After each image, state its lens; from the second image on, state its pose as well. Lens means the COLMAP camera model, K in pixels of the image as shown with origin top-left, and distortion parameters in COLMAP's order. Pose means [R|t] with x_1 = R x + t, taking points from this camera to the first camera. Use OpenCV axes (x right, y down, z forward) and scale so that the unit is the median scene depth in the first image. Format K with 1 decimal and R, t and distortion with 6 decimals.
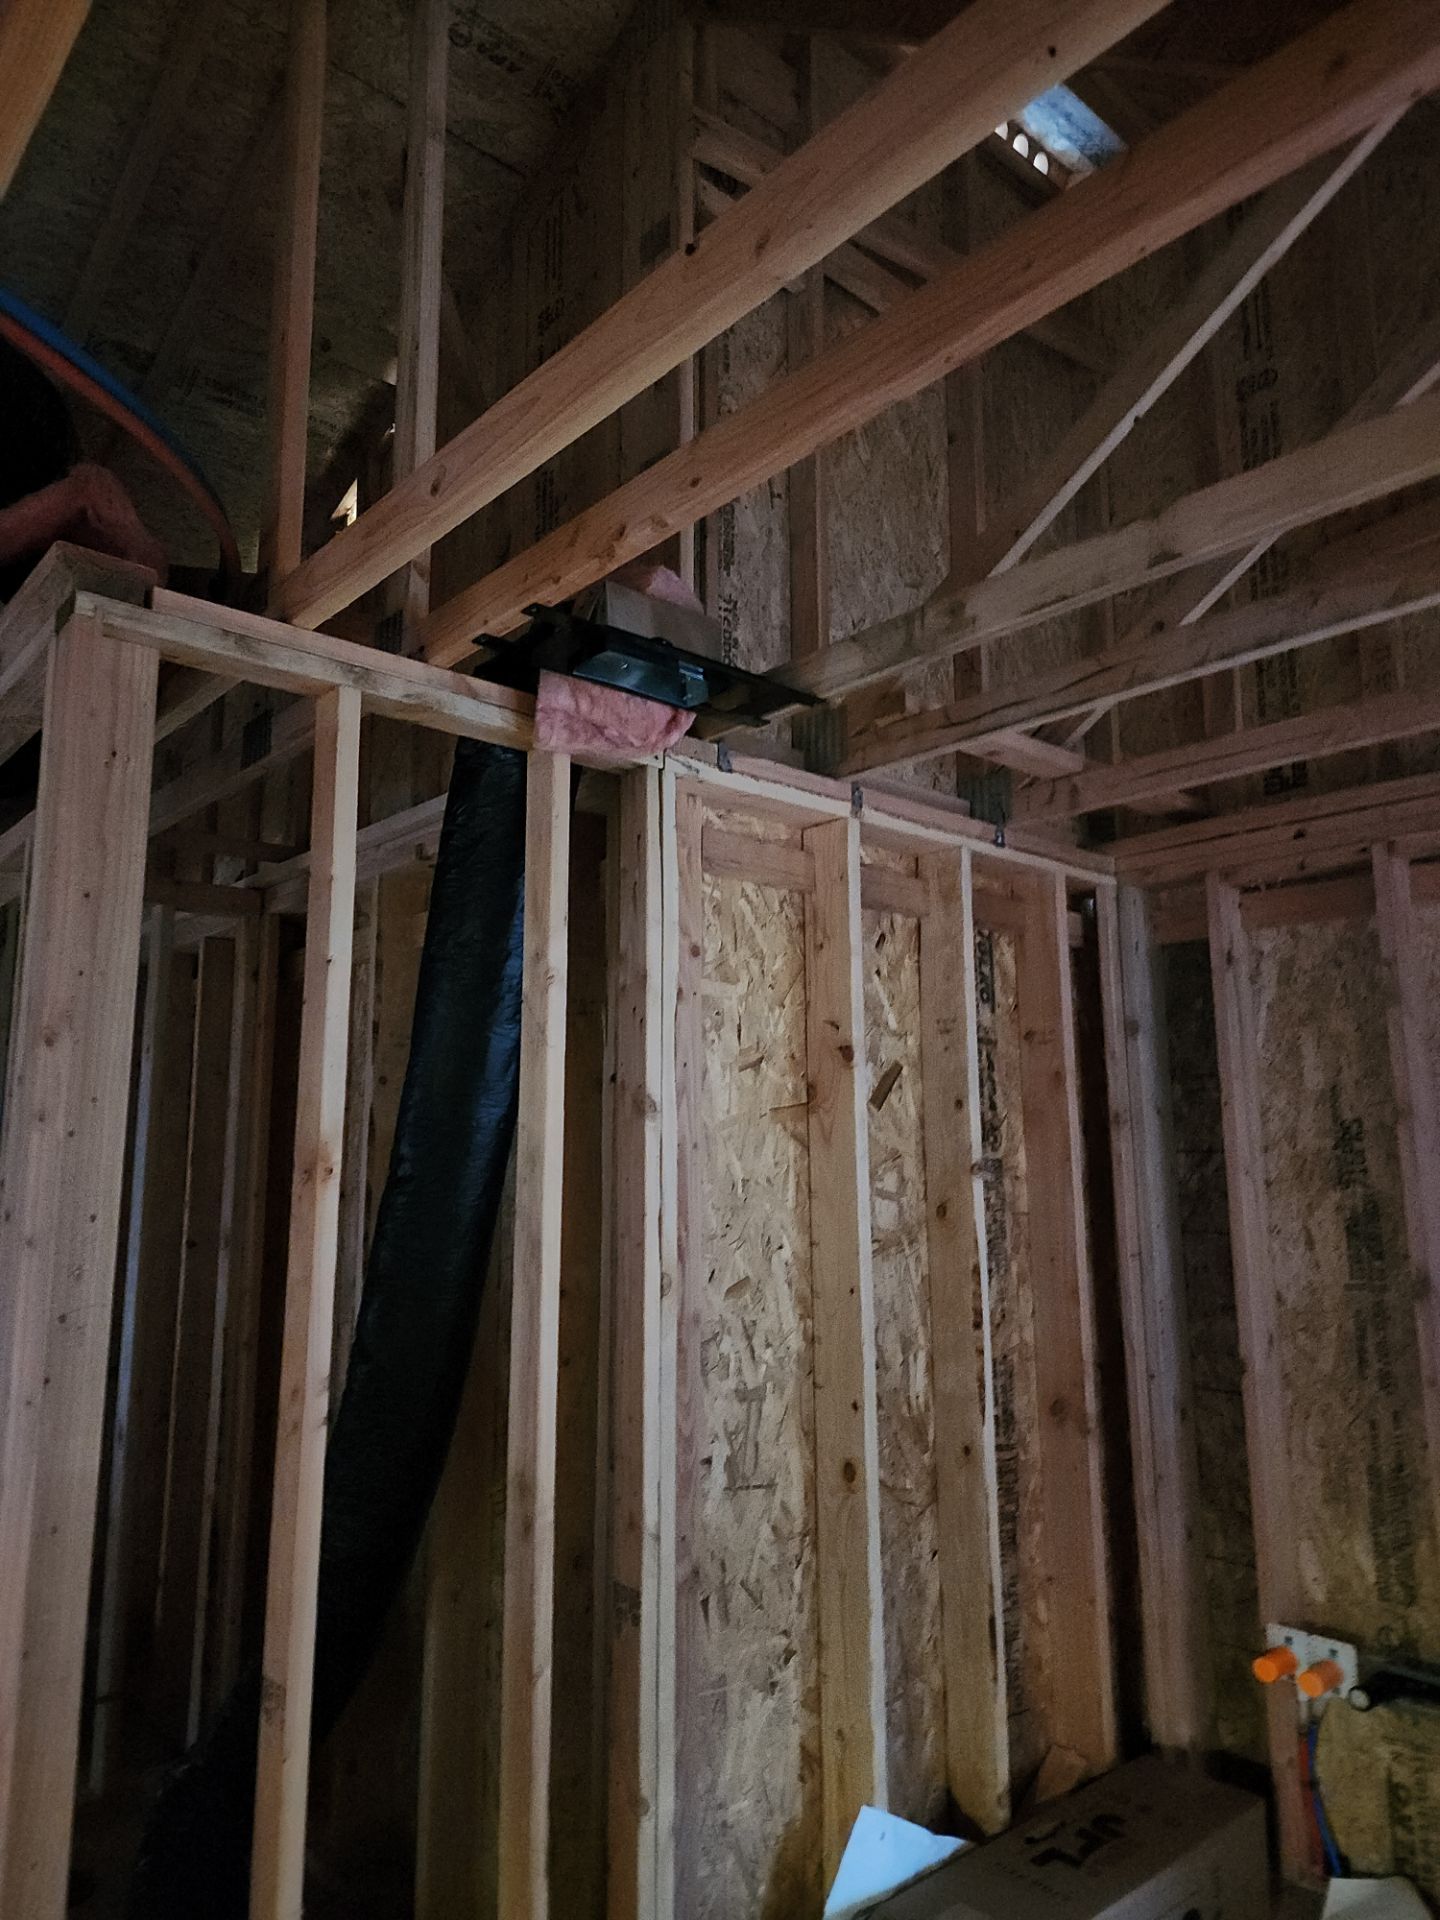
lens RADIAL K [[1270.3, 0, 713.5], [0, 1270.3, 956.6], [0, 0, 1]] dist [0.065443, -0.059522]
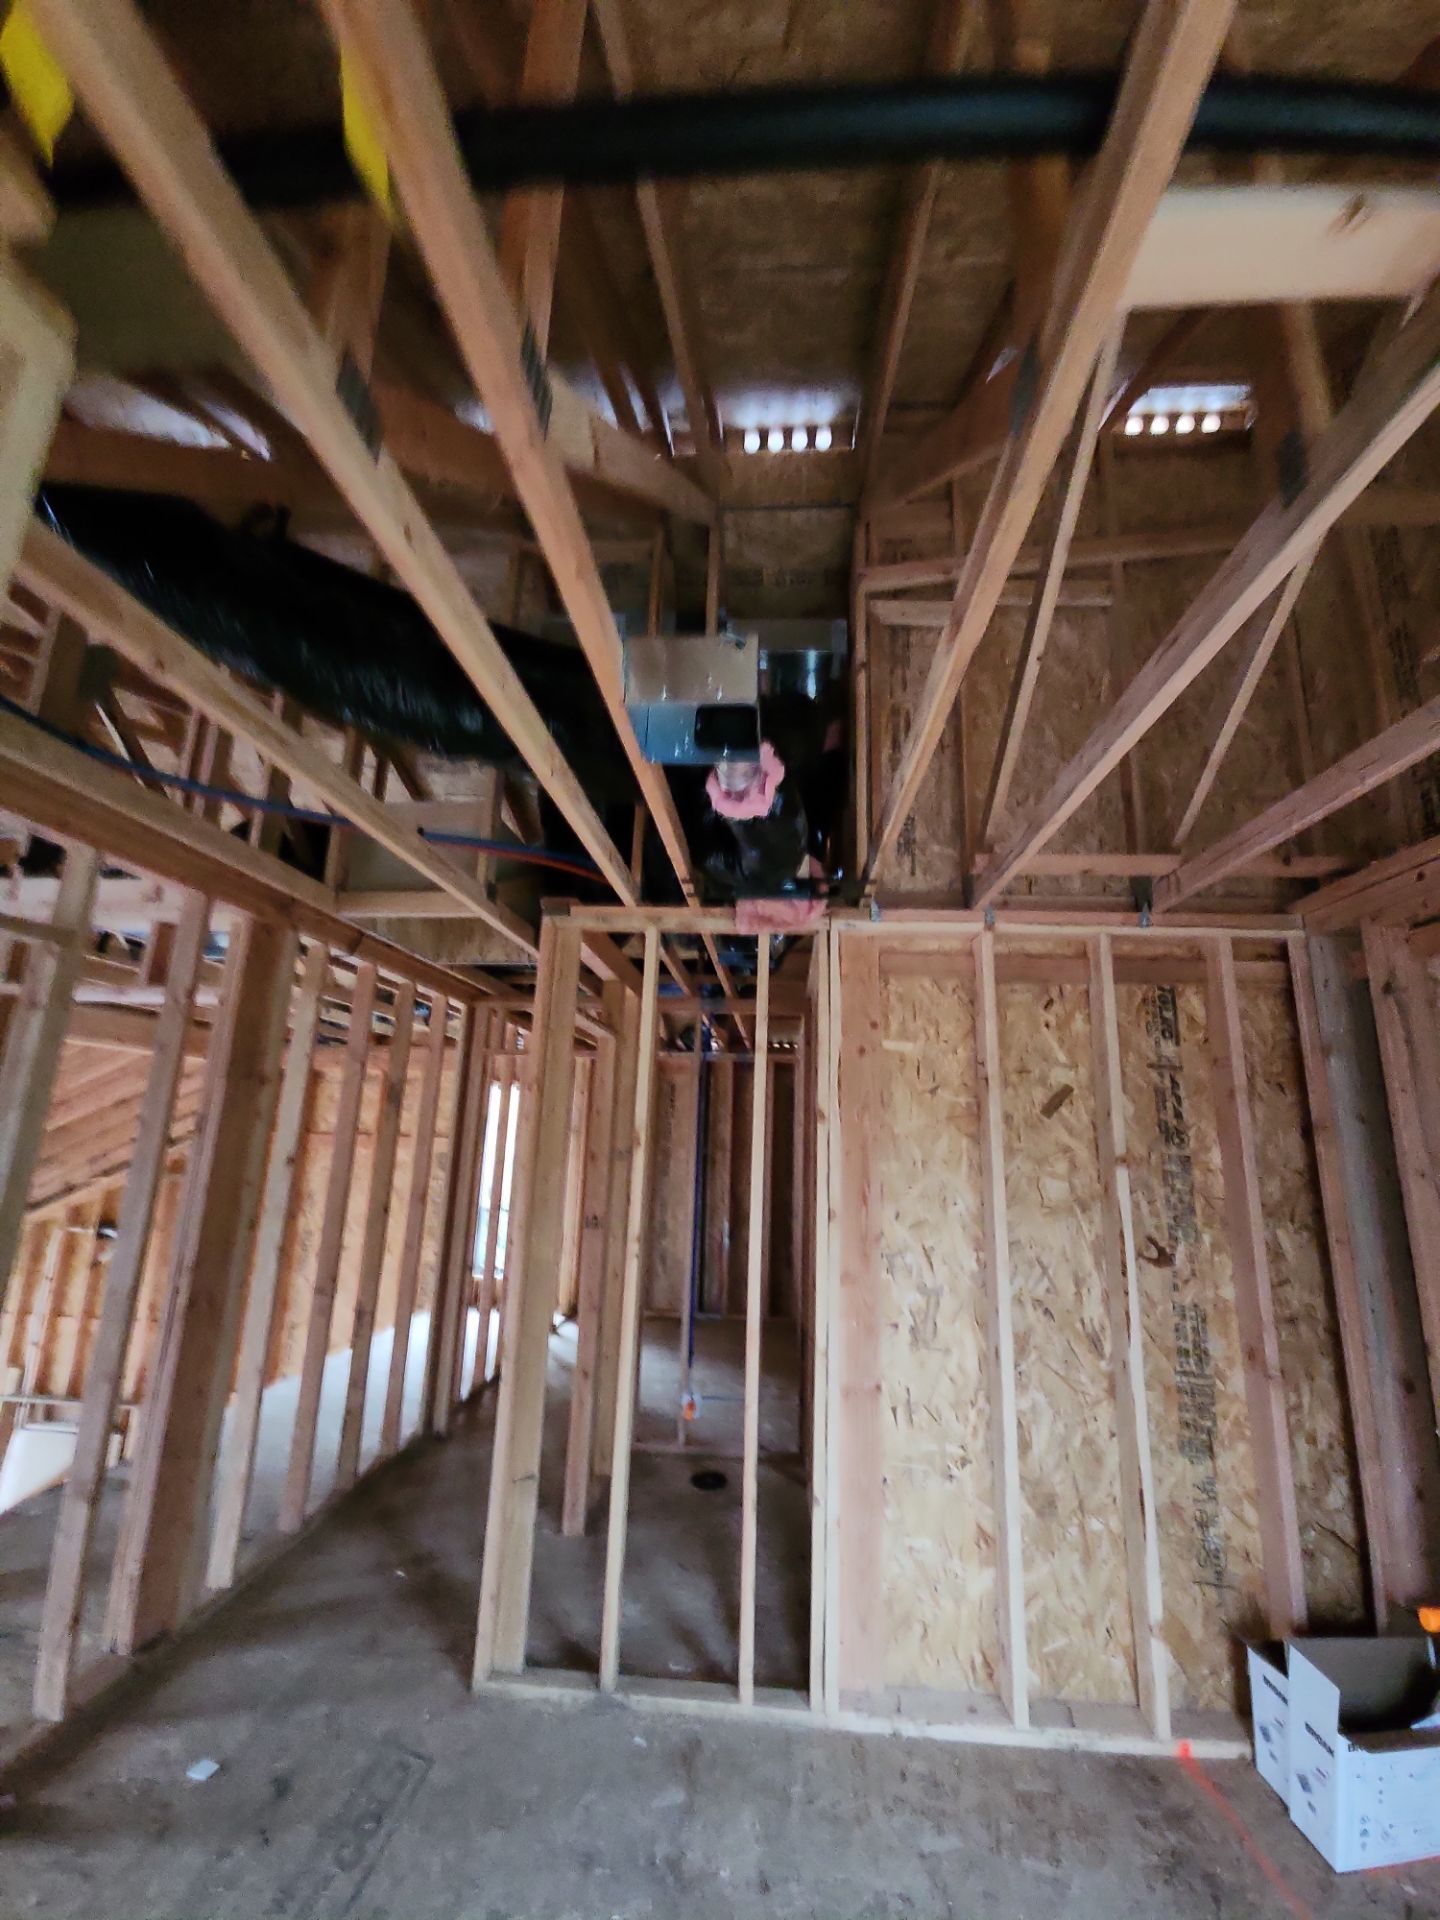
lens RADIAL K [[795.6, 0, 729.9], [0, 795.6, 958.1], [0, 0, 1]] dist [0.017619, -0.008835]
pose [[0.714397, -0.132513, -0.687079, 0.561608], [0.081247, 0.990972, -0.106645, 0.003997], [0.695008, 0.020364, 0.718713, 0.063698]]
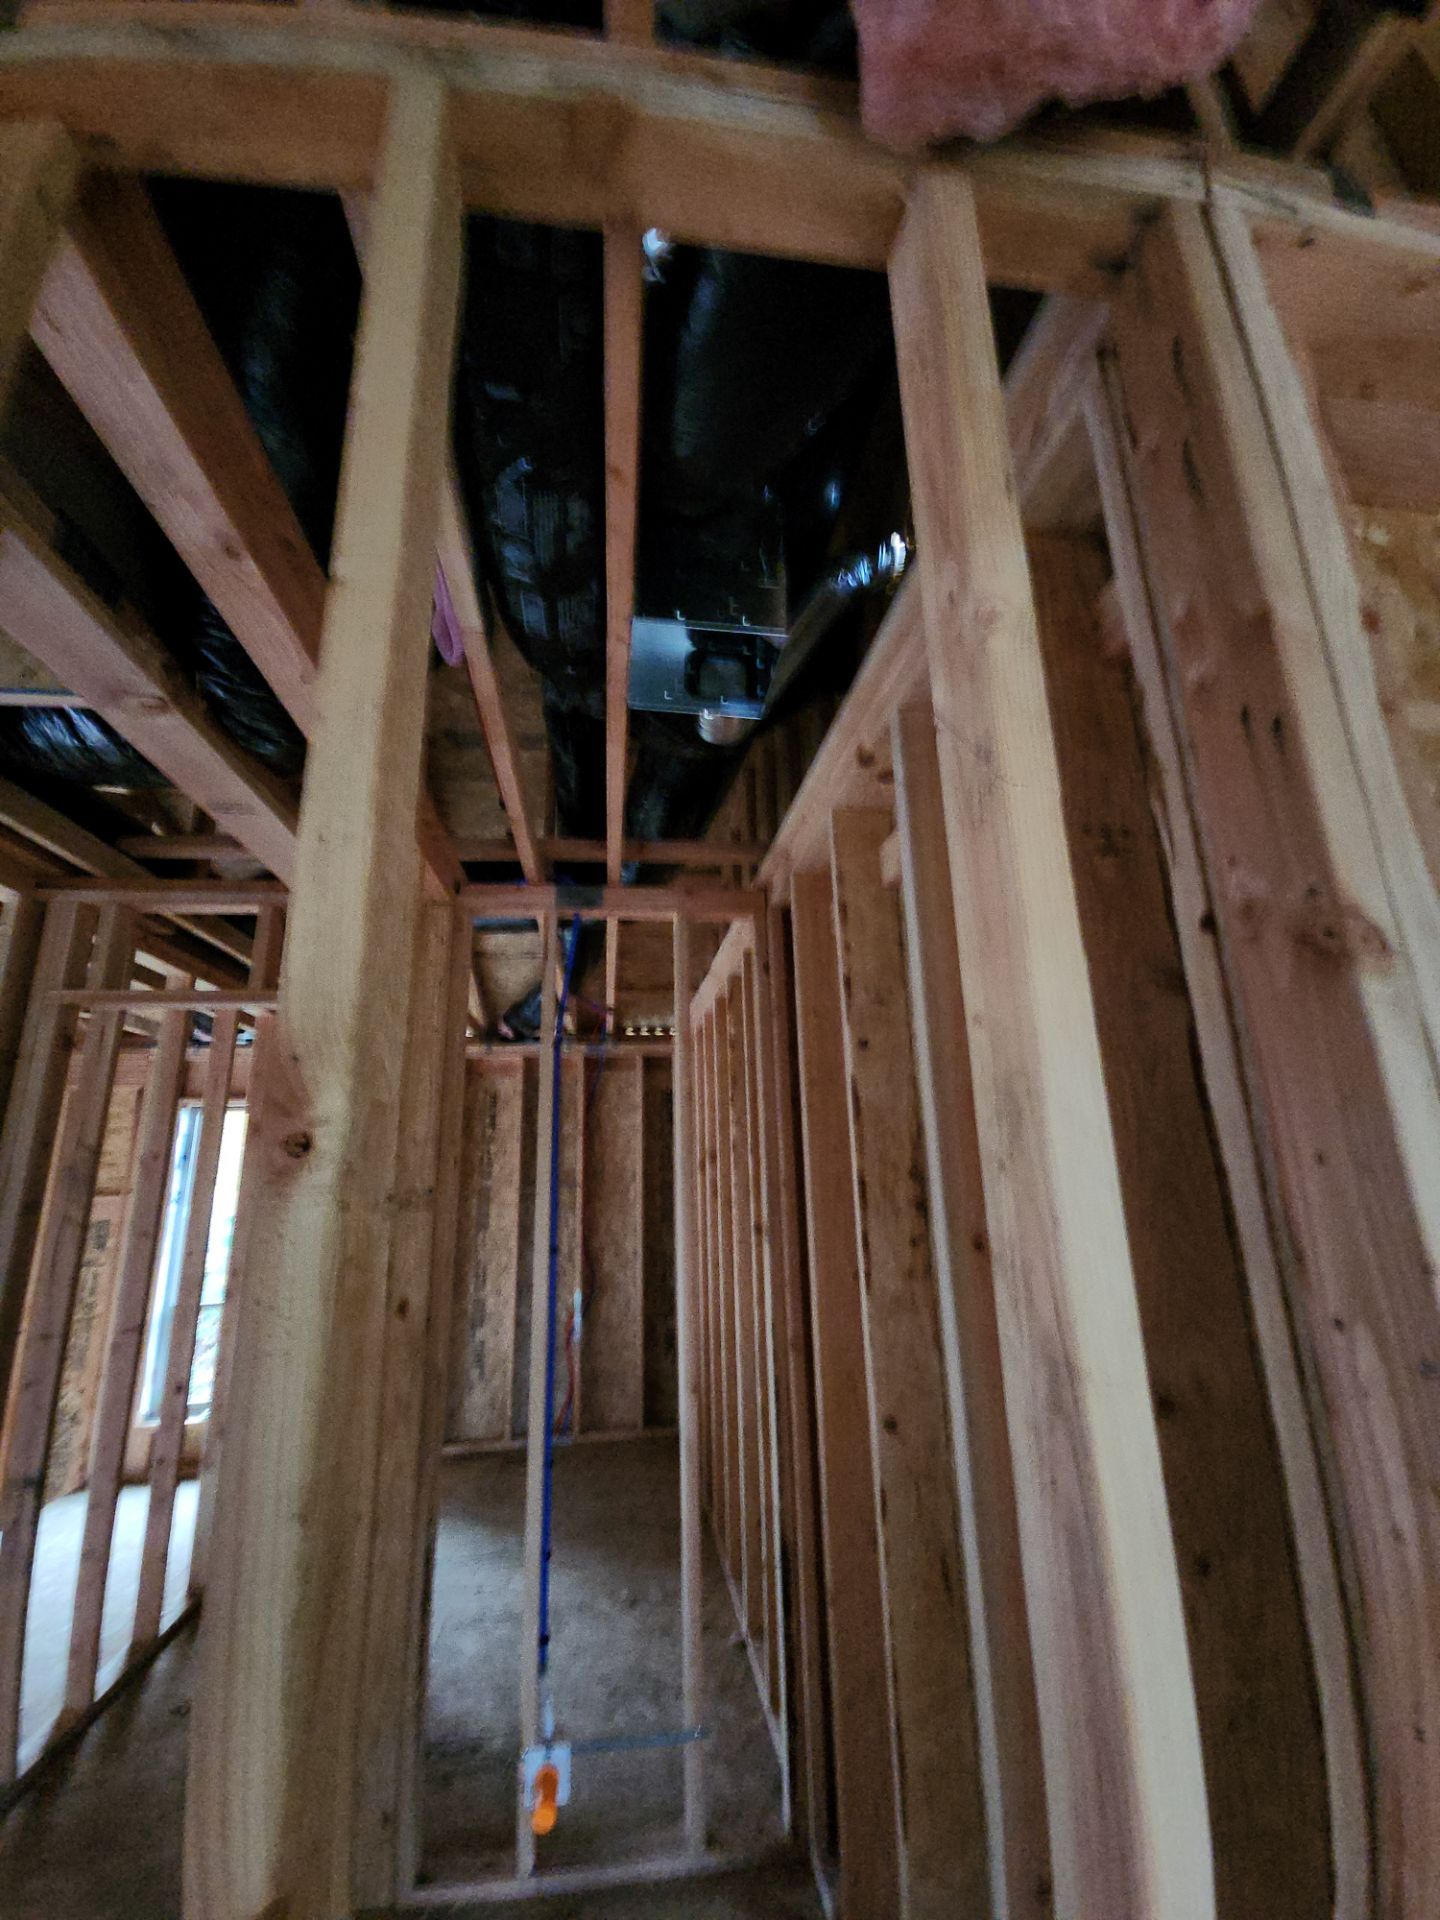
lens RADIAL K [[795.6, 0, 729.9], [0, 795.6, 958.1], [0, 0, 1]] dist [0.017619, -0.008835]
pose [[0.845874, -0.161806, -0.508248, -0.070584], [0.116595, 0.985924, -0.119831, 0.106294], [0.520483, 0.042102, 0.852833, 0.602890]]
